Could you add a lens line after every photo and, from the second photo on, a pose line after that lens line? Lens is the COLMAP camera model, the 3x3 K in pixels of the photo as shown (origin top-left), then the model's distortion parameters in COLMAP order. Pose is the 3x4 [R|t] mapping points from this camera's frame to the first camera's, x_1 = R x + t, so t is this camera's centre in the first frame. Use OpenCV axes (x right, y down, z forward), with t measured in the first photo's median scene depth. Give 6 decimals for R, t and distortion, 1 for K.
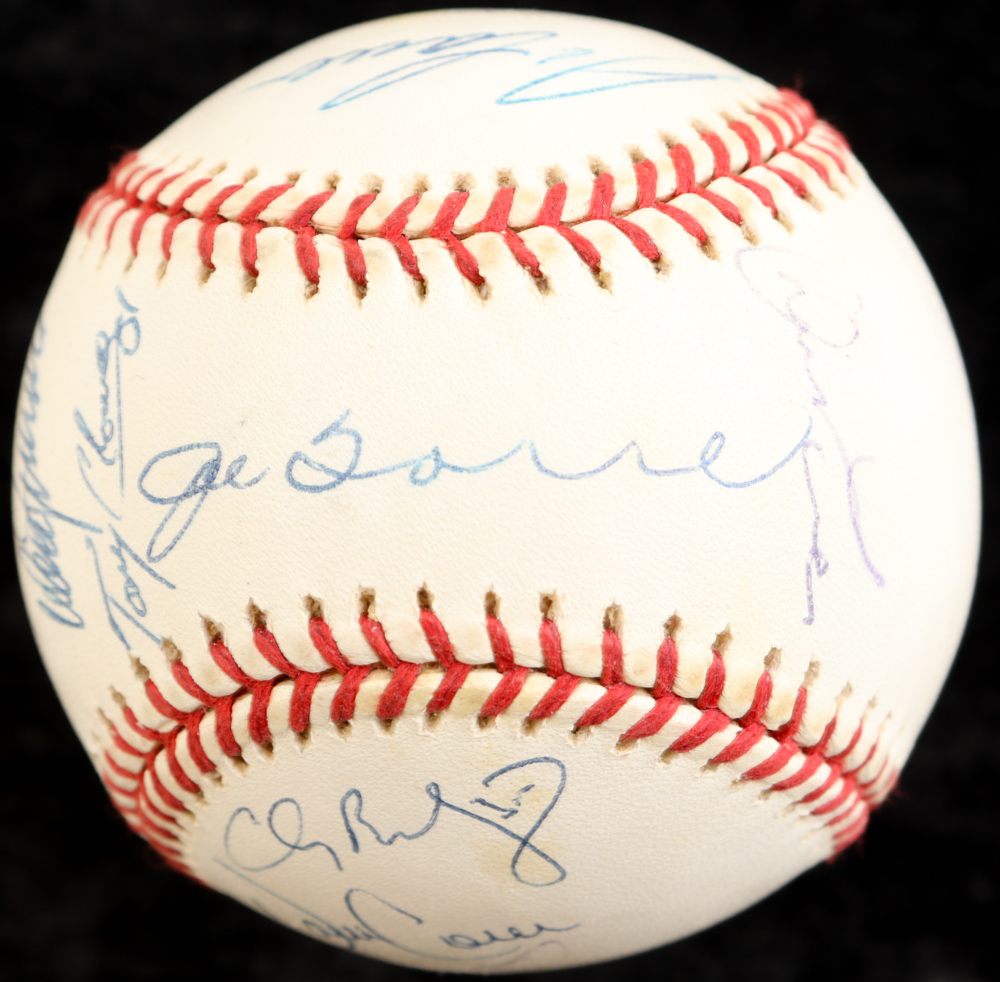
lens RADIAL K [[4036.7, 0, 500.0], [0, 4036.7, 491.0], [0, 0, 1]] dist [-0.052003, 2.025423]
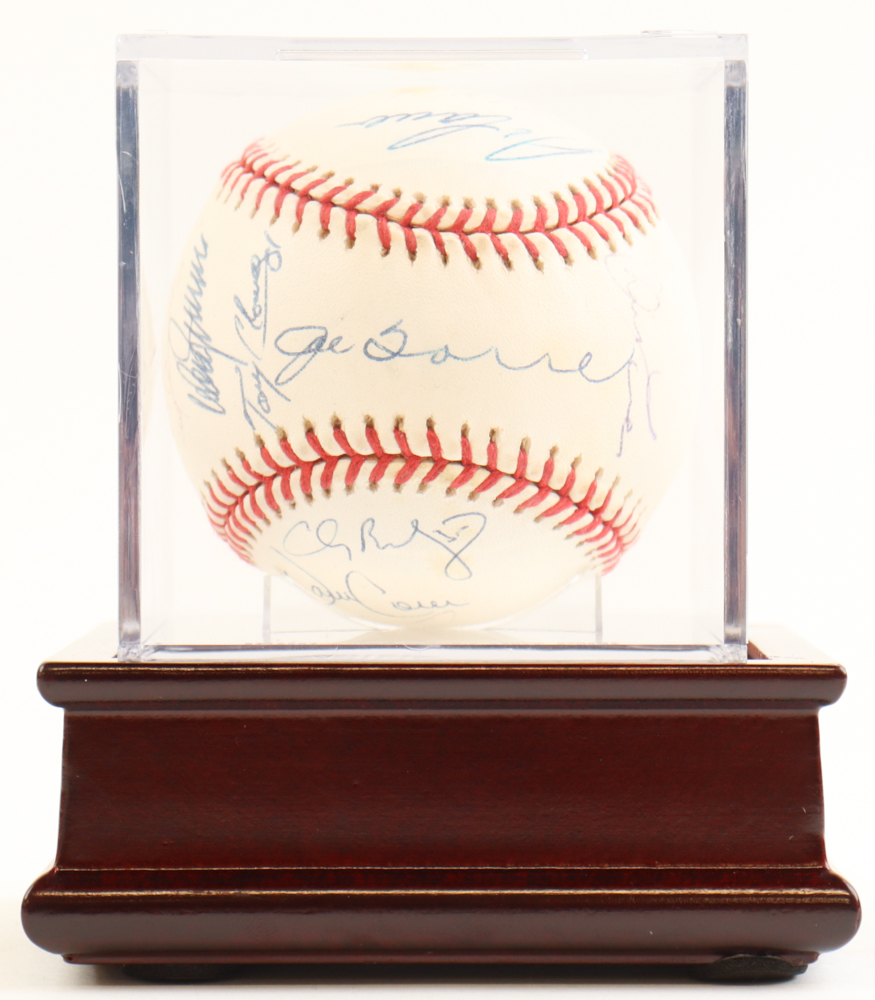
lens RADIAL K [[4943.8, 0, 437.5], [0, 4943.8, 500.0], [0, 0, 1]] dist [-0.201577, -2.413844]
pose [[0.980462, 0.107095, 0.165001, -0.385467], [-0.118397, 0.991138, 0.060229, -0.076100], [-0.157088, -0.078588, 0.984453, -1.260643]]
